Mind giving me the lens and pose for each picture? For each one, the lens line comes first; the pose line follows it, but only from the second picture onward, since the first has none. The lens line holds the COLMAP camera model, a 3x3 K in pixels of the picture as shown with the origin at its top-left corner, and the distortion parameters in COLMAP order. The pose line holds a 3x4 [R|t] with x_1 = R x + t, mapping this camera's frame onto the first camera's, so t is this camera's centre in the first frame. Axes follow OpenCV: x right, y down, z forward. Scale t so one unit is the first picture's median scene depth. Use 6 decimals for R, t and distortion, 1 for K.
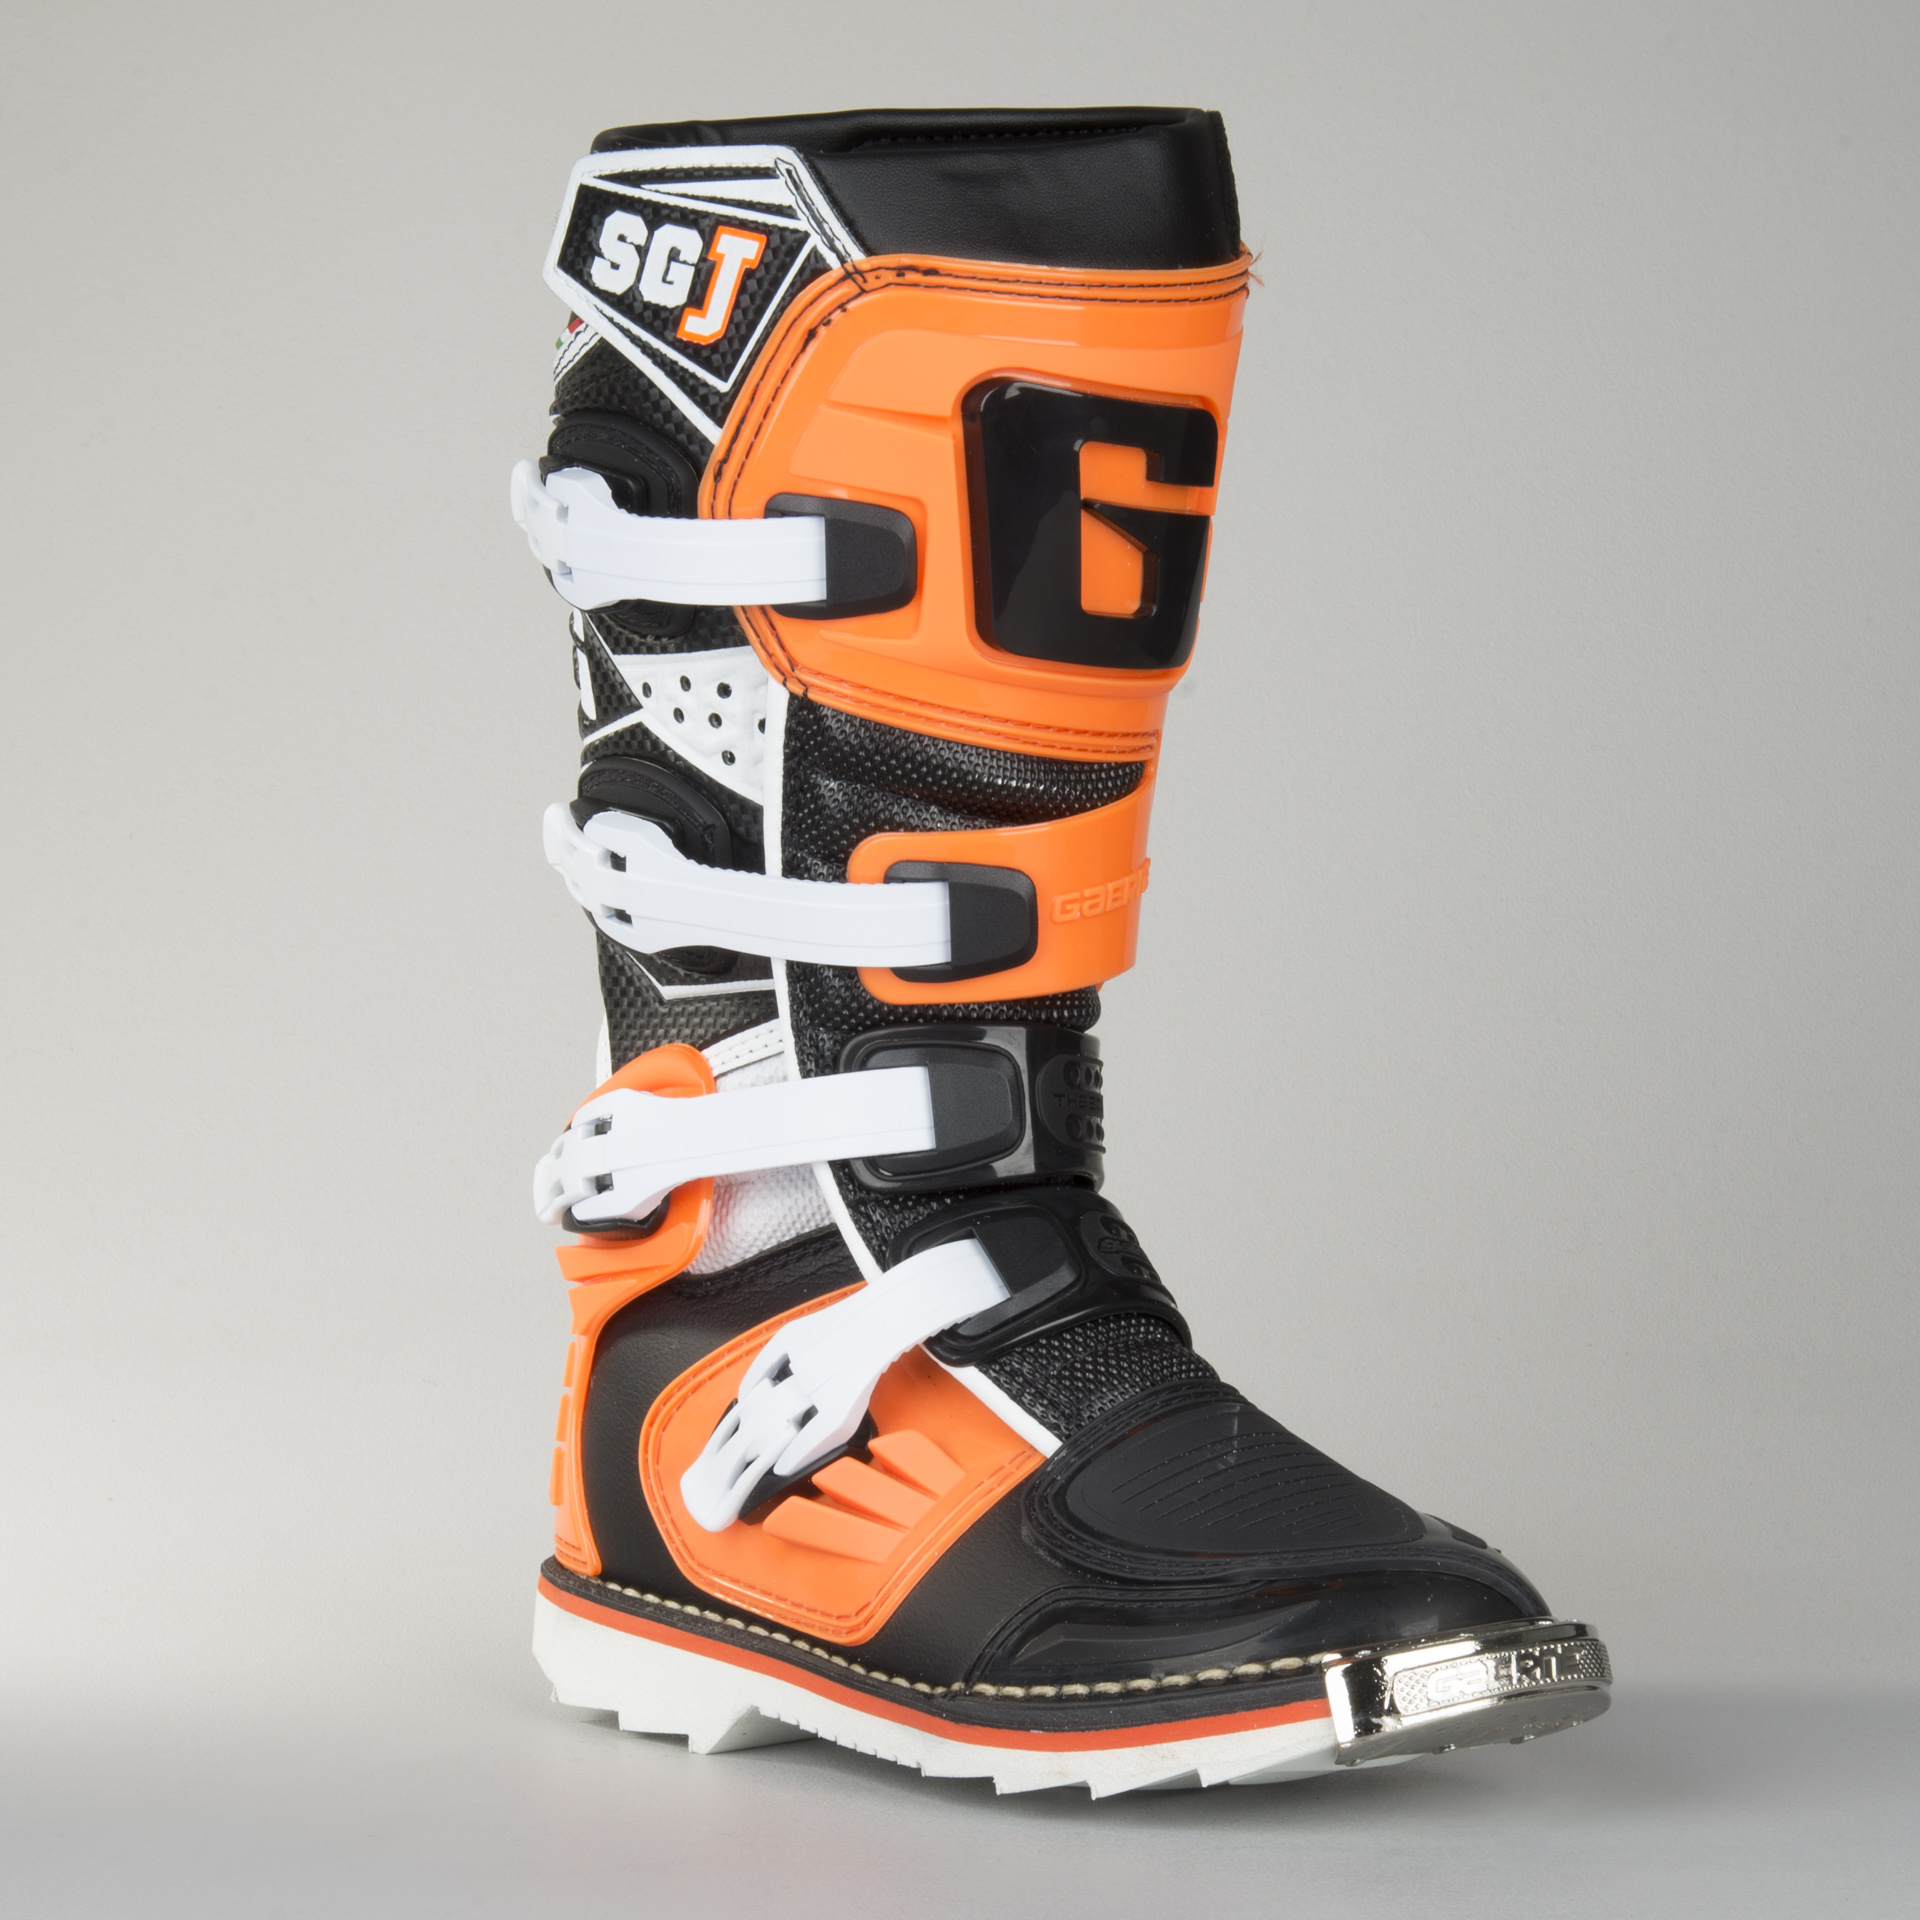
lens RADIAL K [[5879.5, 0, 1026.6], [0, 5879.5, 957.1], [0, 0, 1]] dist [0.110781, 0.000000]
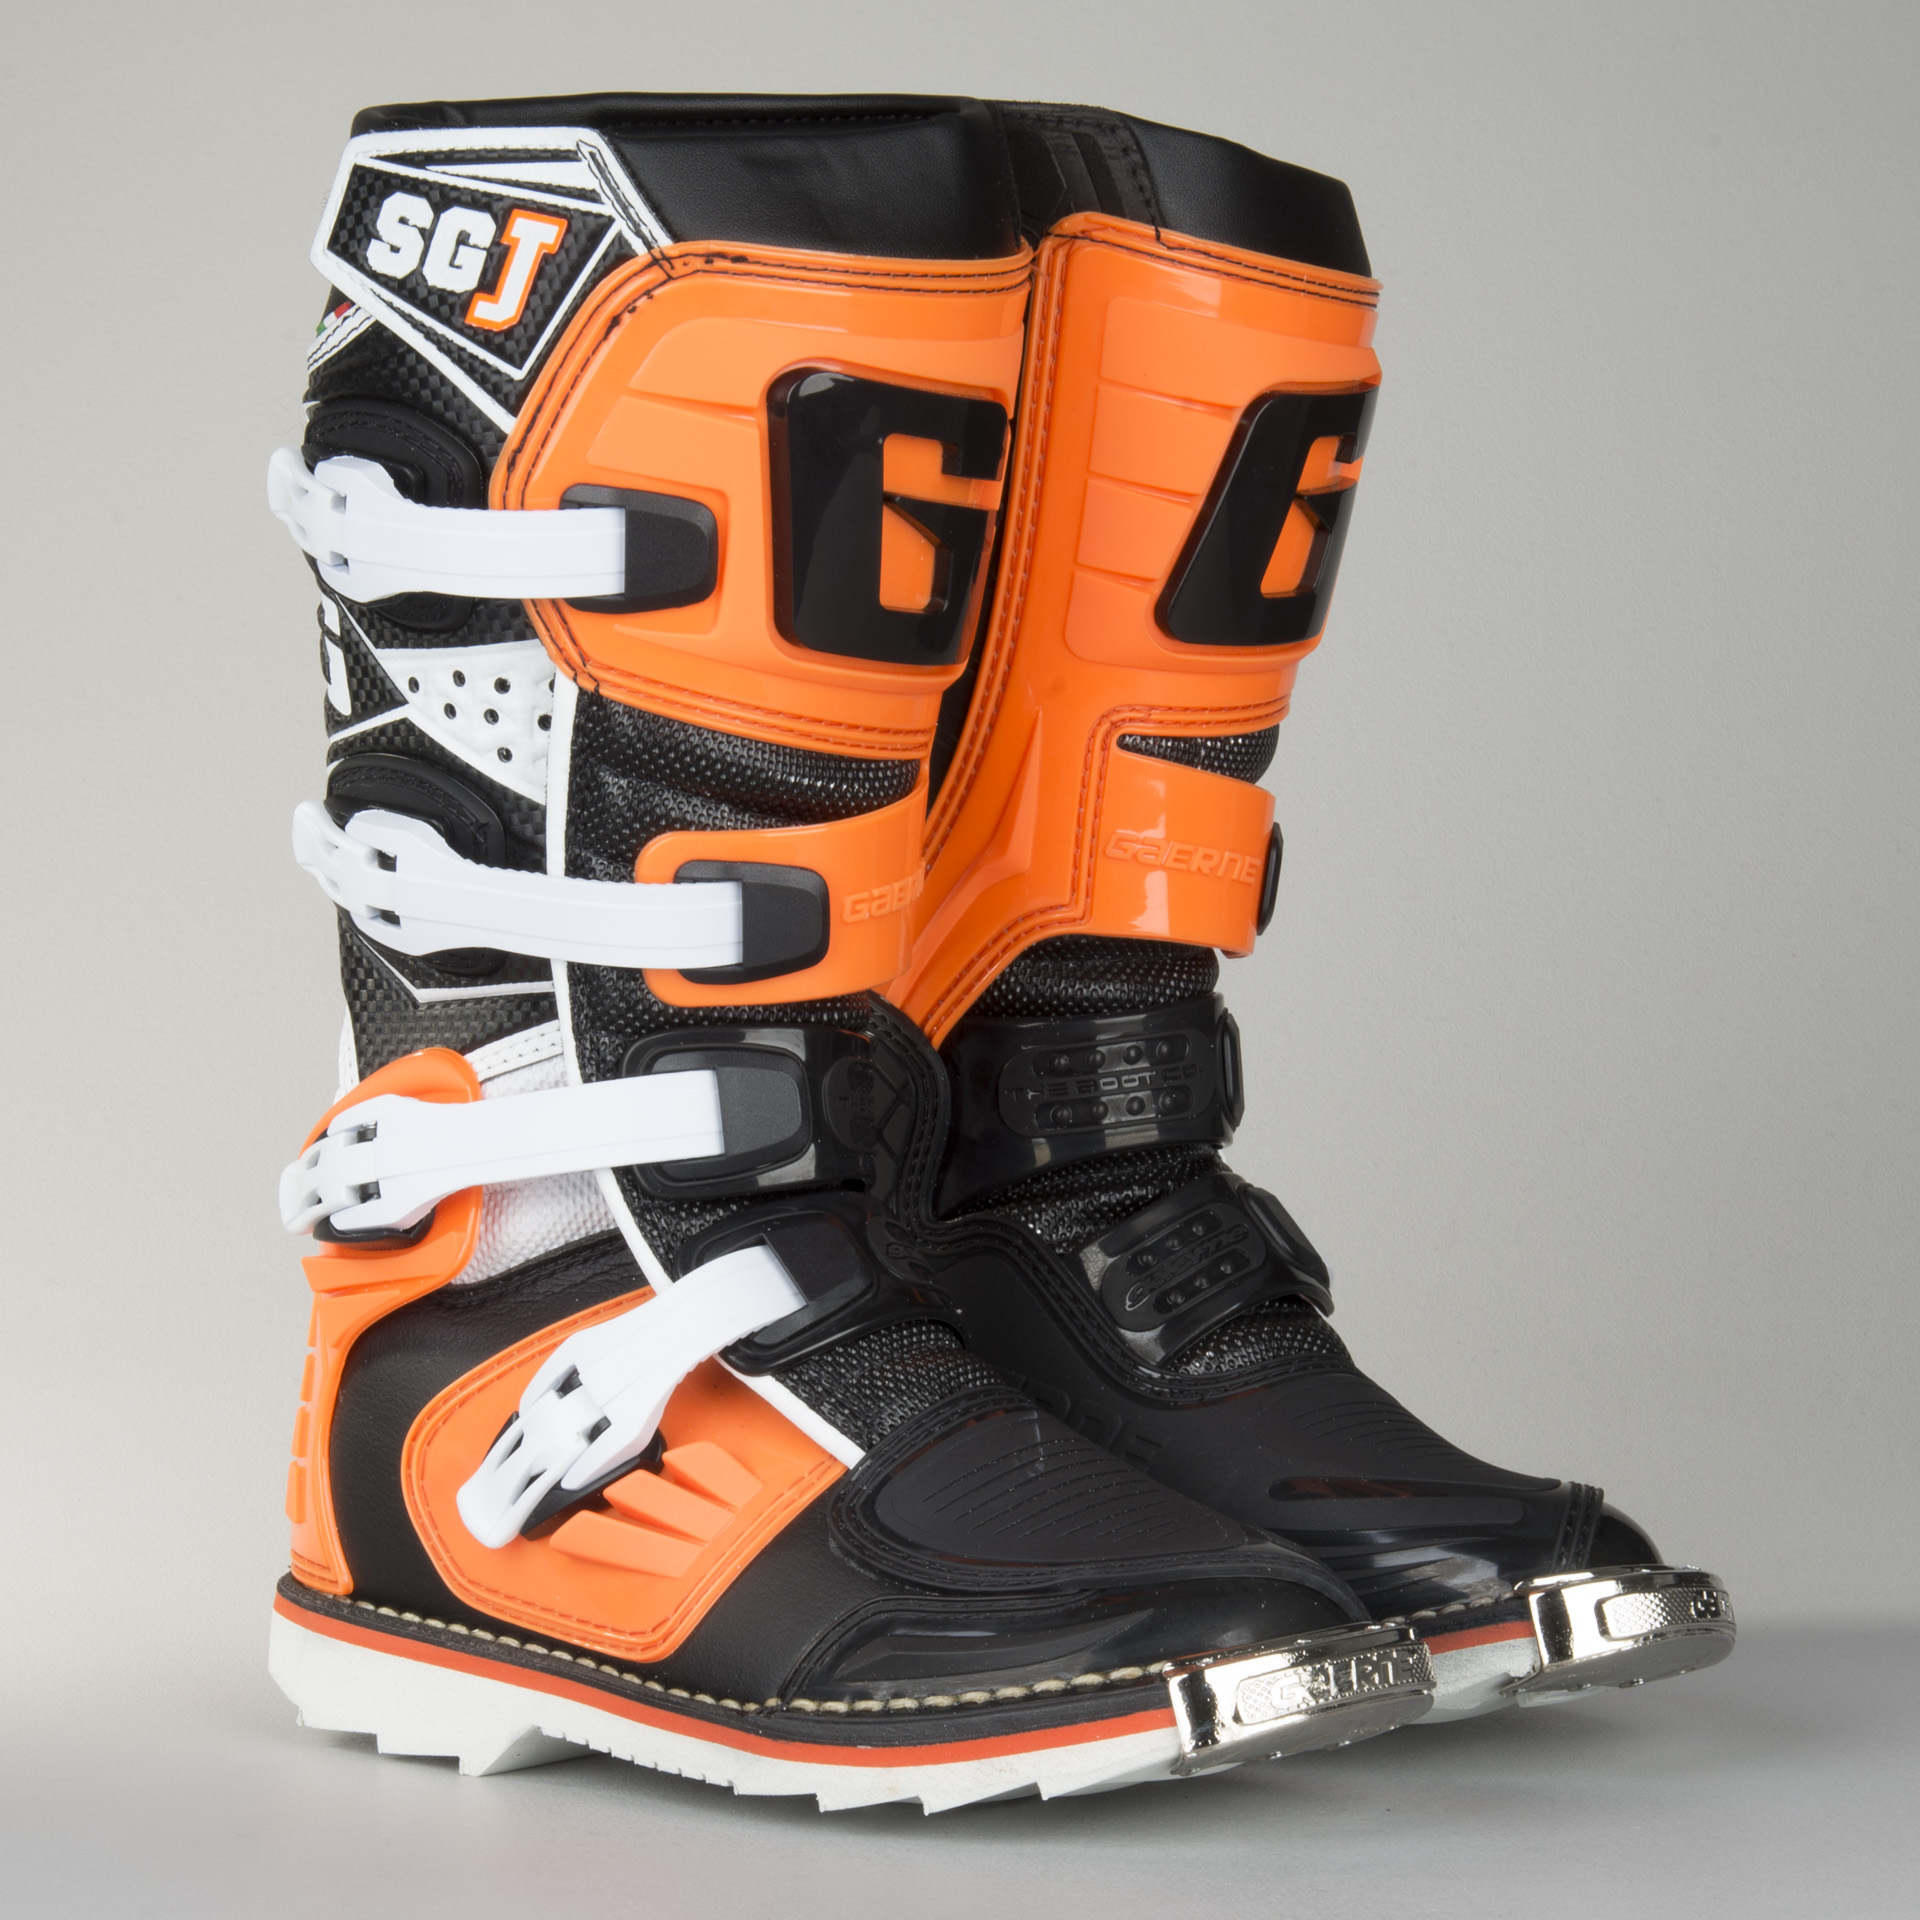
lens RADIAL K [[5879.5, 0, 899.0], [0, 5879.5, 966.0], [0, 0, 1]] dist [0.110781, 0.000000]
pose [[0.992260, -0.003259, 0.124137, -0.108603], [0.002949, 0.999992, 0.002680, -0.001300], [-0.124144, -0.002293, 0.992262, 0.023790]]
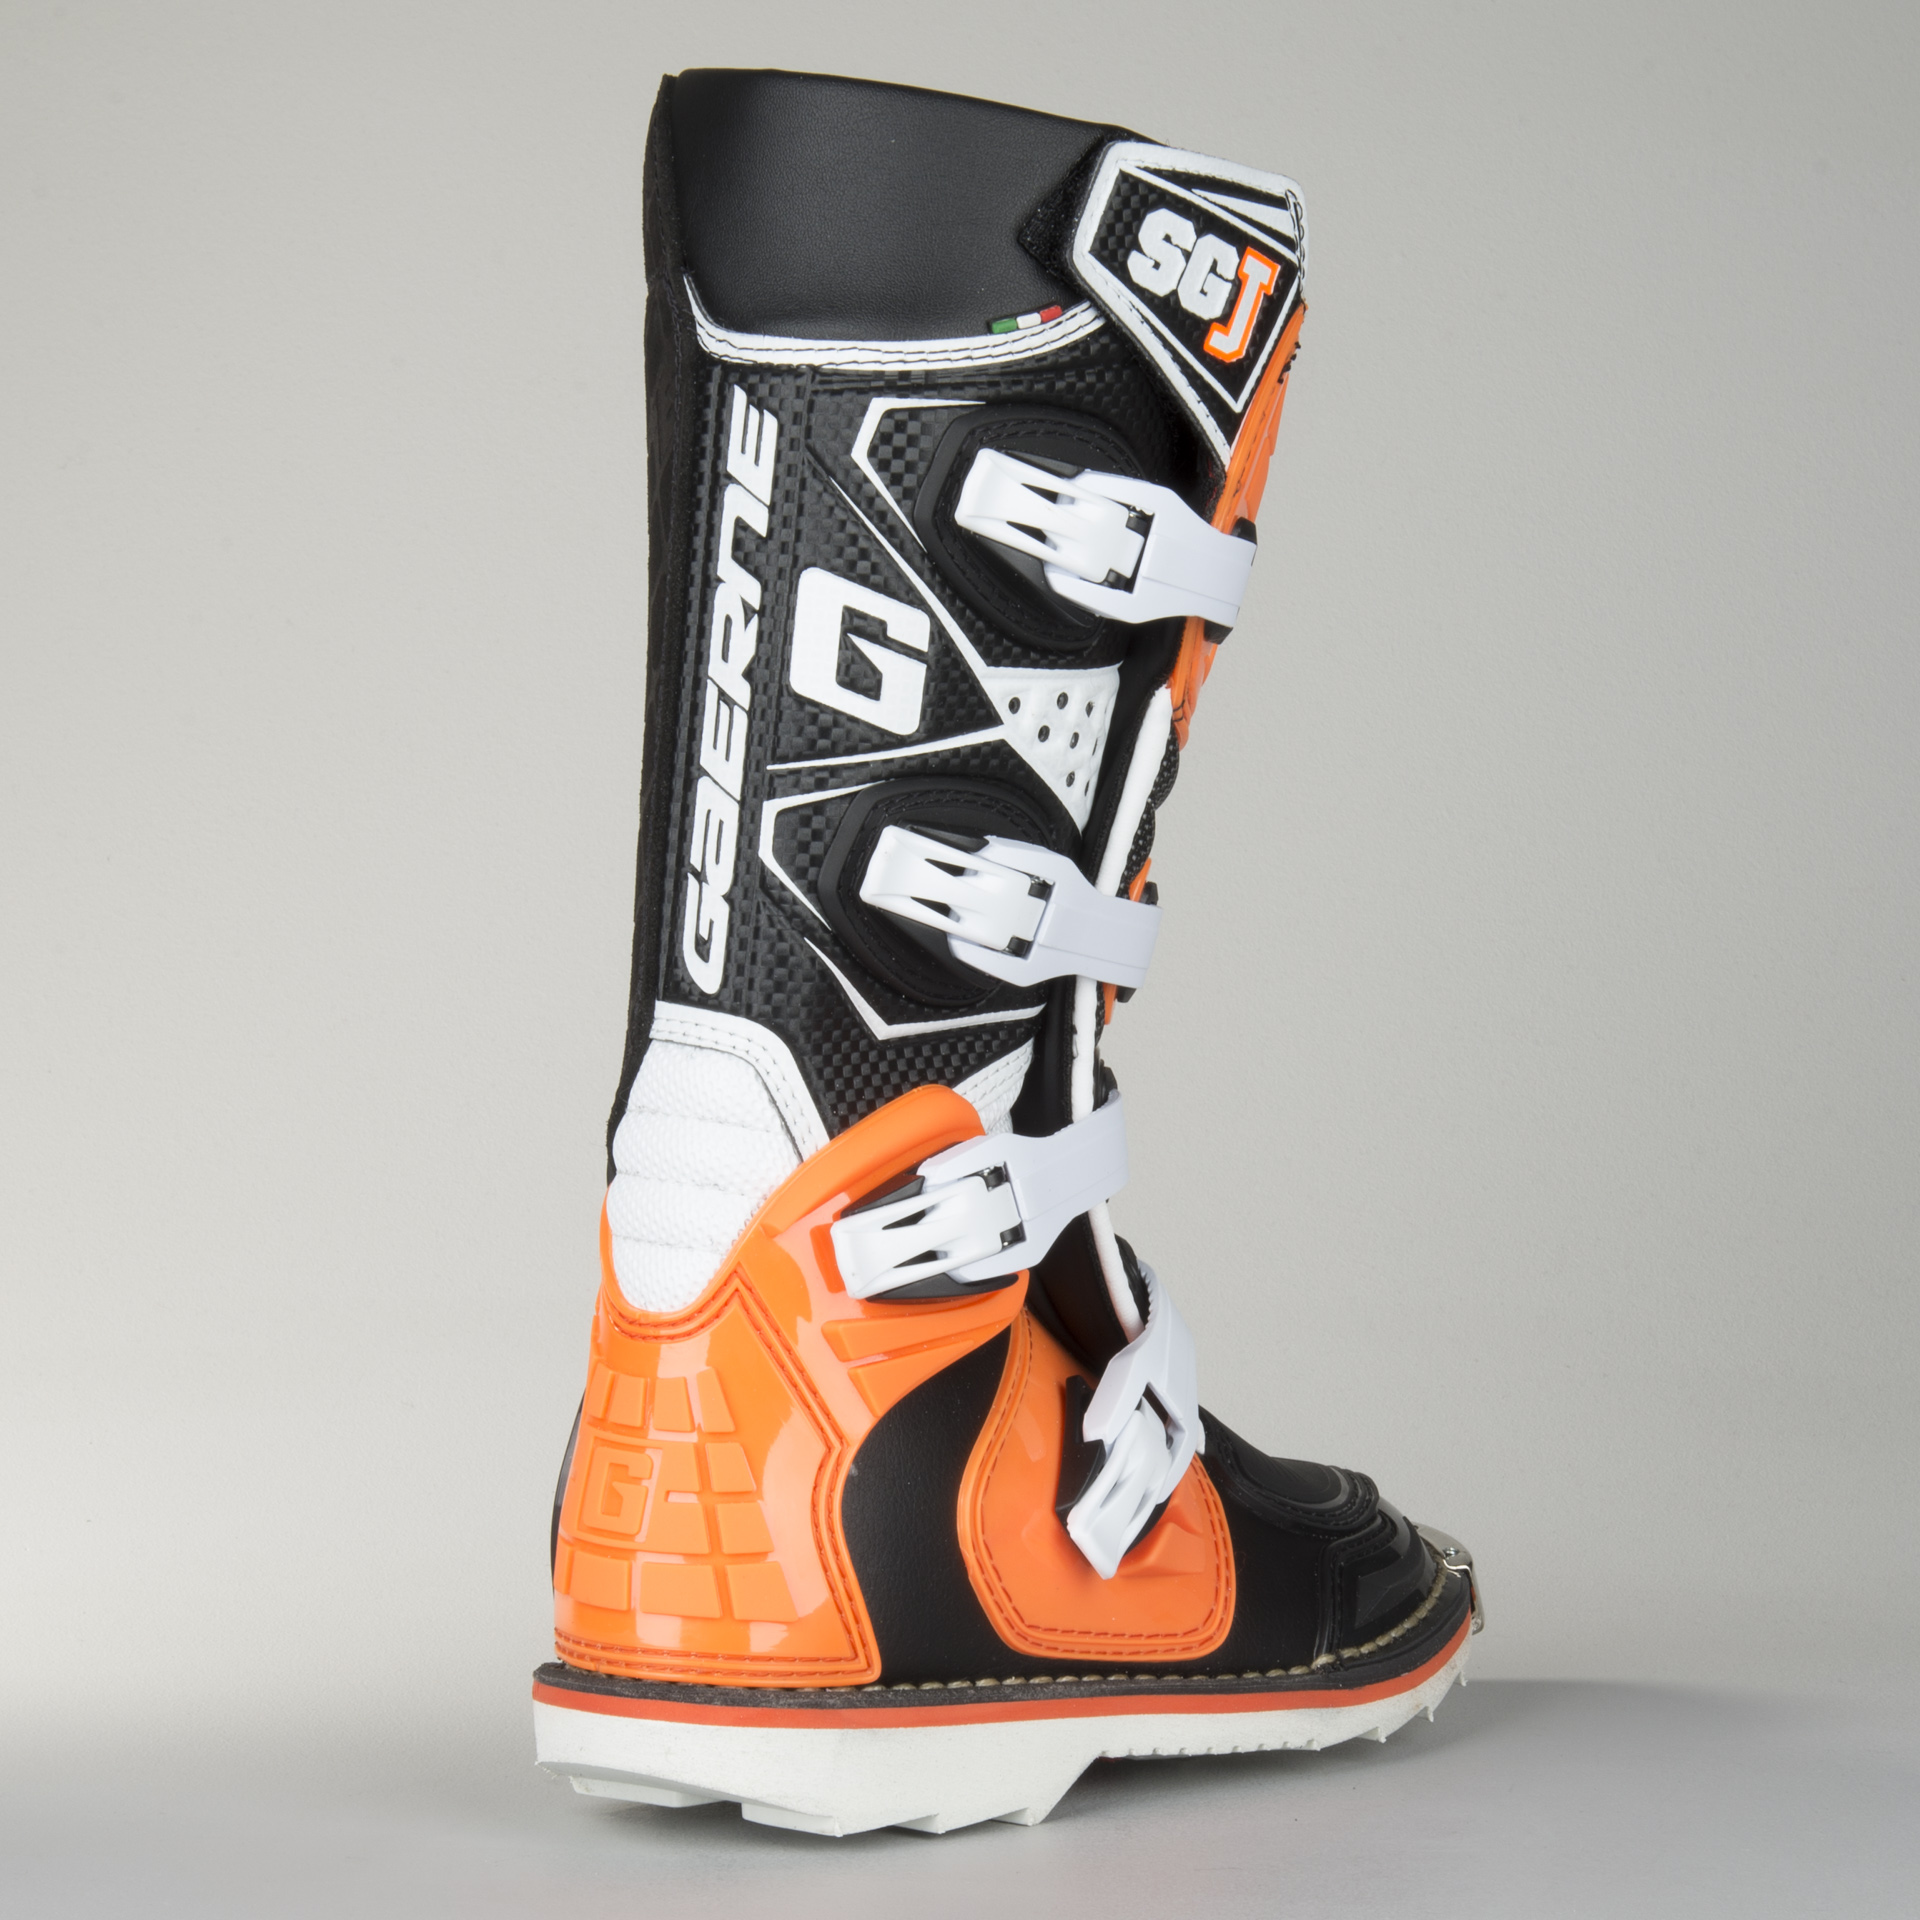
lens RADIAL K [[5879.5, 0, 960.8], [0, 5879.5, 952.0], [0, 0, 1]] dist [0.110781, 0.000000]
pose [[-0.108620, -0.028210, 0.993683, -1.020456], [0.024061, 0.999230, 0.030998, -0.036316], [-0.993792, 0.027276, -0.107858, 1.138574]]
